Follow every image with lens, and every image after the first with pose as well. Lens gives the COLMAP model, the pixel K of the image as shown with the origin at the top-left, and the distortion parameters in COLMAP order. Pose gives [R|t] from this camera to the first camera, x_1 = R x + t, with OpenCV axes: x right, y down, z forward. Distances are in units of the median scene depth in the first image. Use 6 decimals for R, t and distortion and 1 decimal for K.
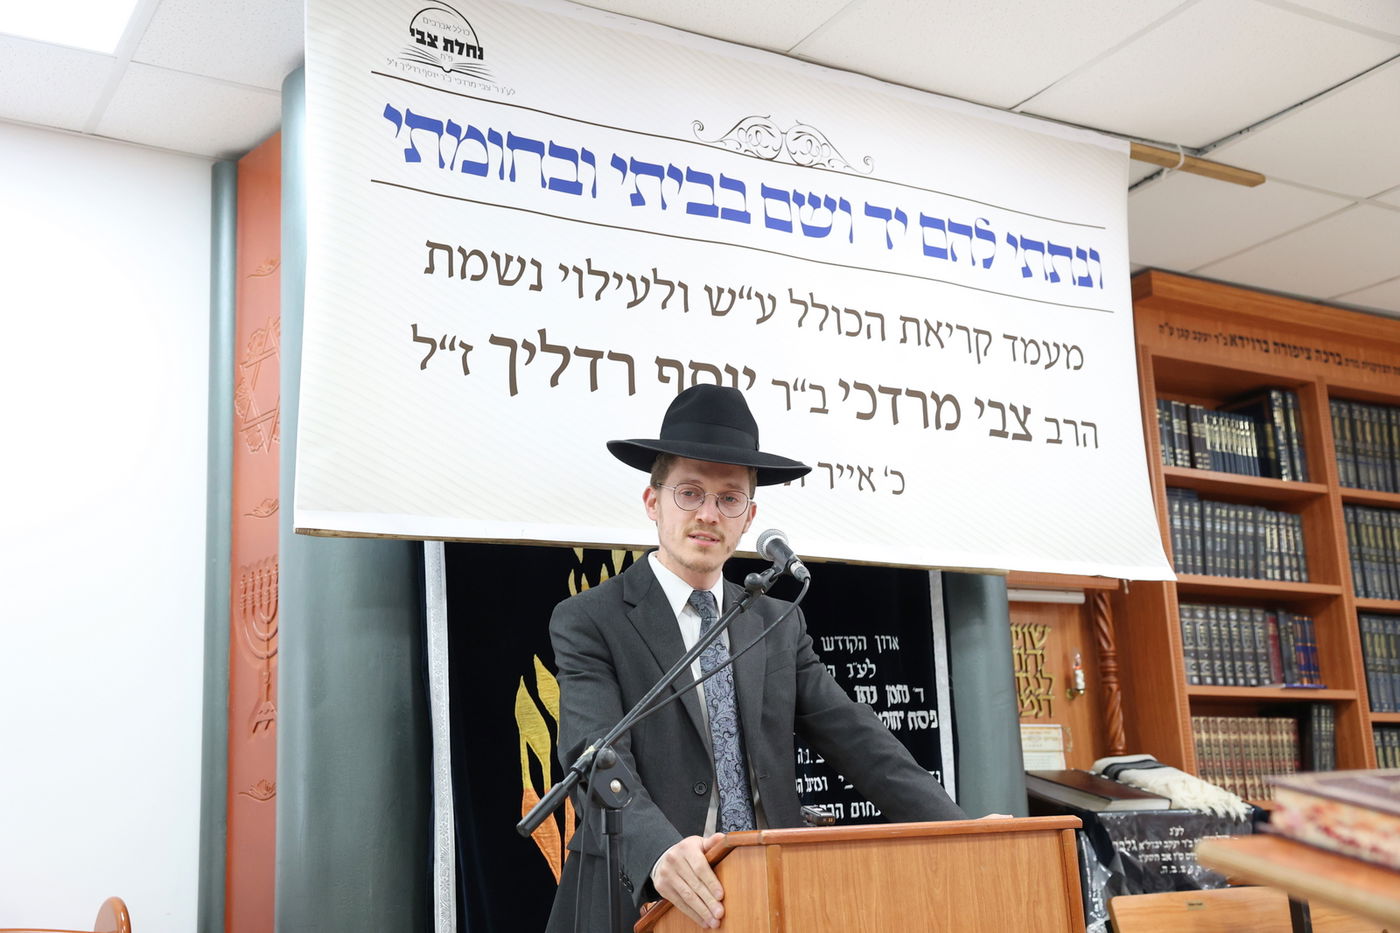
lens RADIAL K [[1607.5, 0, 683.1], [0, 1607.5, 470.0], [0, 0, 1]] dist [-0.001308, 0.160035]
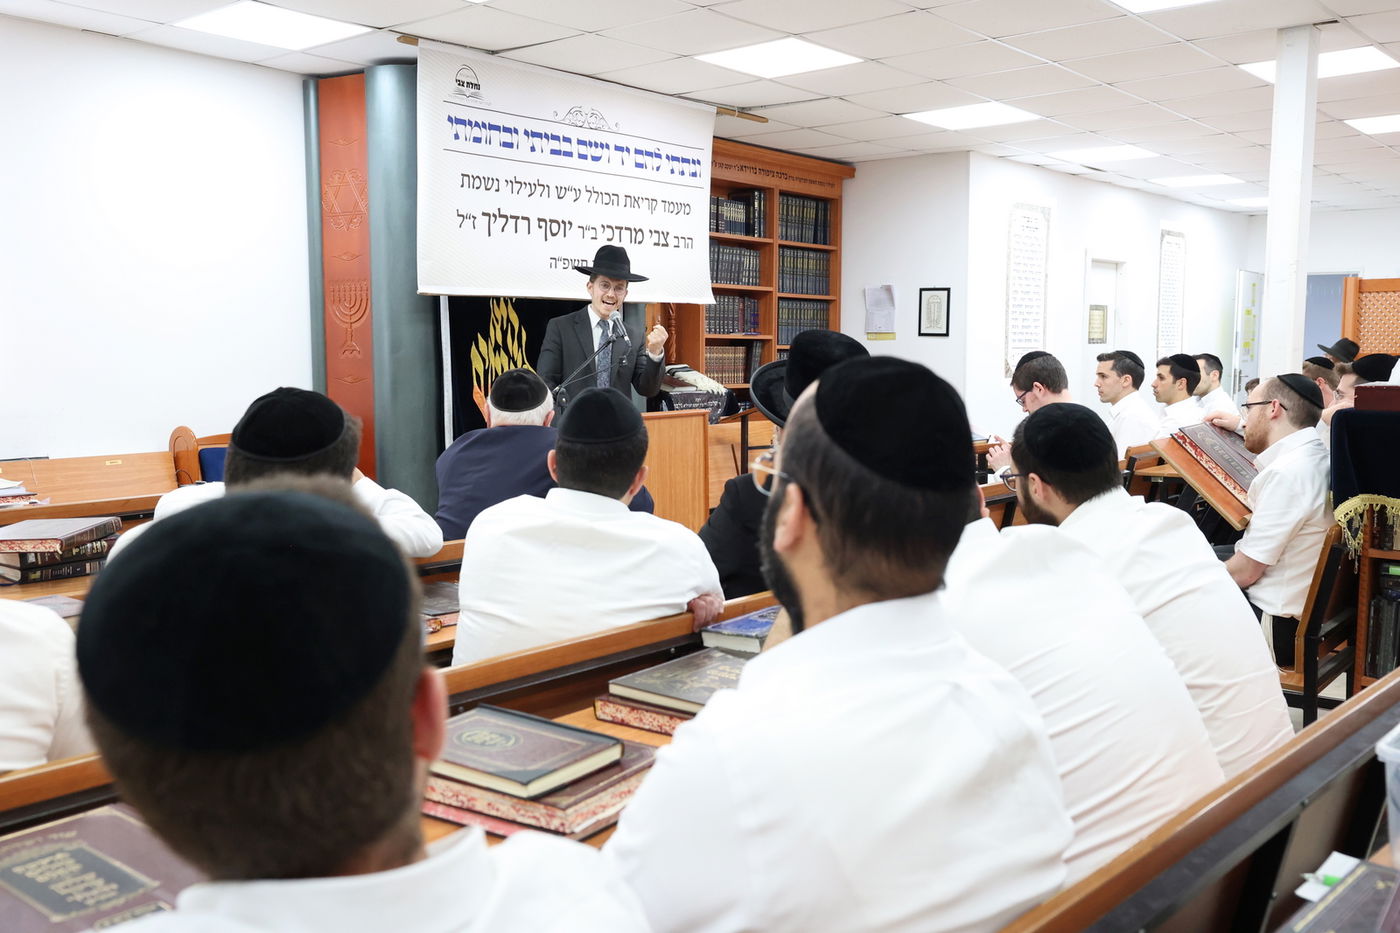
lens RADIAL K [[1286.3, 0, 692.1], [0, 1286.3, 462.7], [0, 0, 1]] dist [-0.042786, 0.090408]
pose [[0.939583, 0.010783, 0.342151, -0.416923], [-0.114631, 0.951710, 0.284796, -0.269904], [-0.322557, -0.306810, 0.895446, -0.859571]]
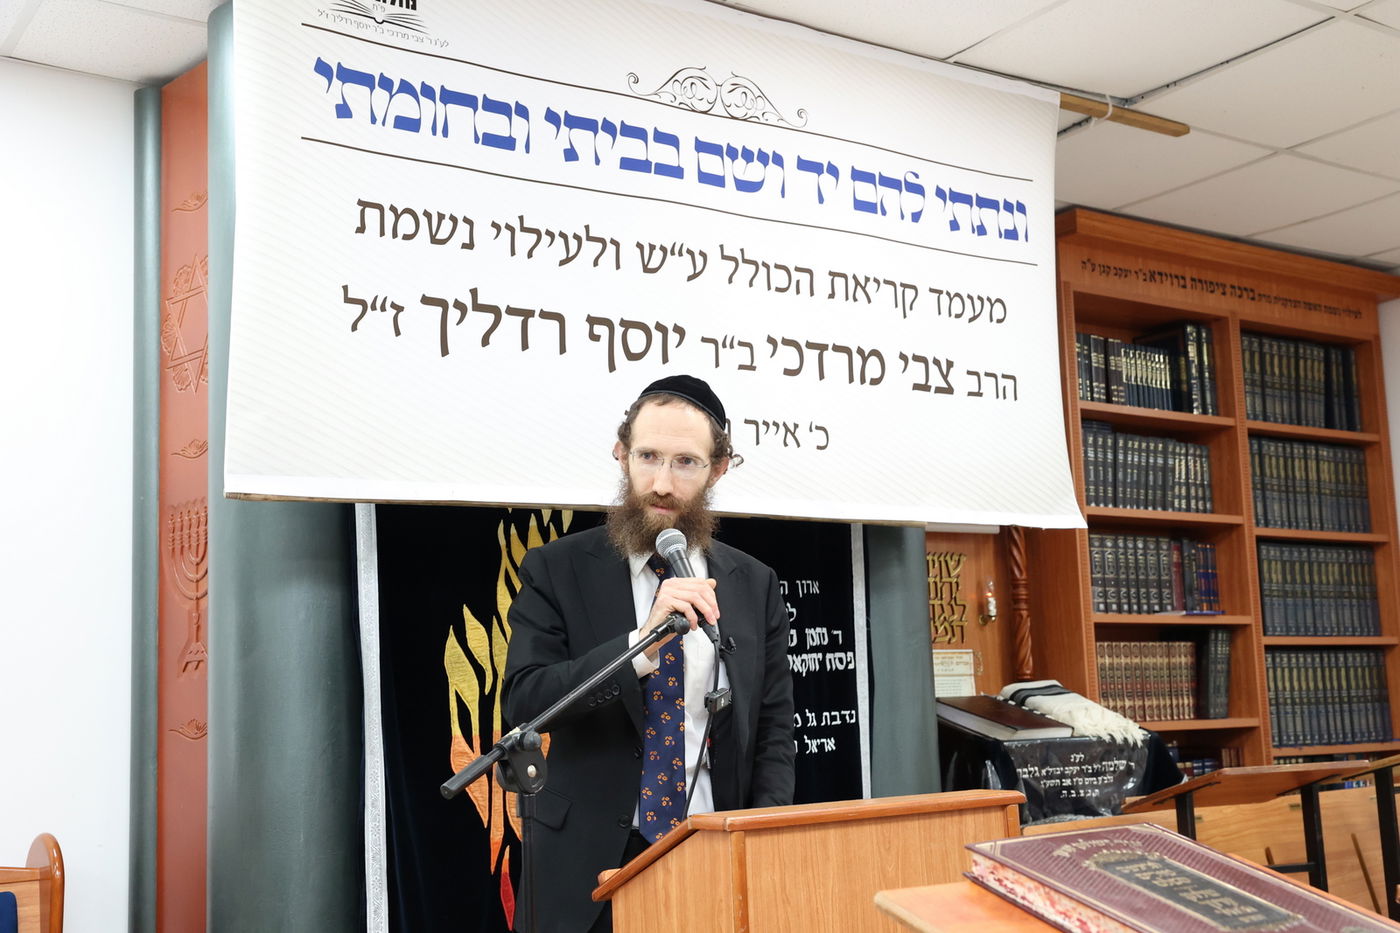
lens RADIAL K [[1594.8, 0, 695.9], [0, 1594.8, 476.9], [0, 0, 1]] dist [0.010159, 0.113646]
pose [[0.998411, 0.015664, 0.054127, -0.001223], [-0.020247, 0.996159, 0.085190, -0.050162], [-0.052585, -0.086150, 0.994893, -0.007345]]
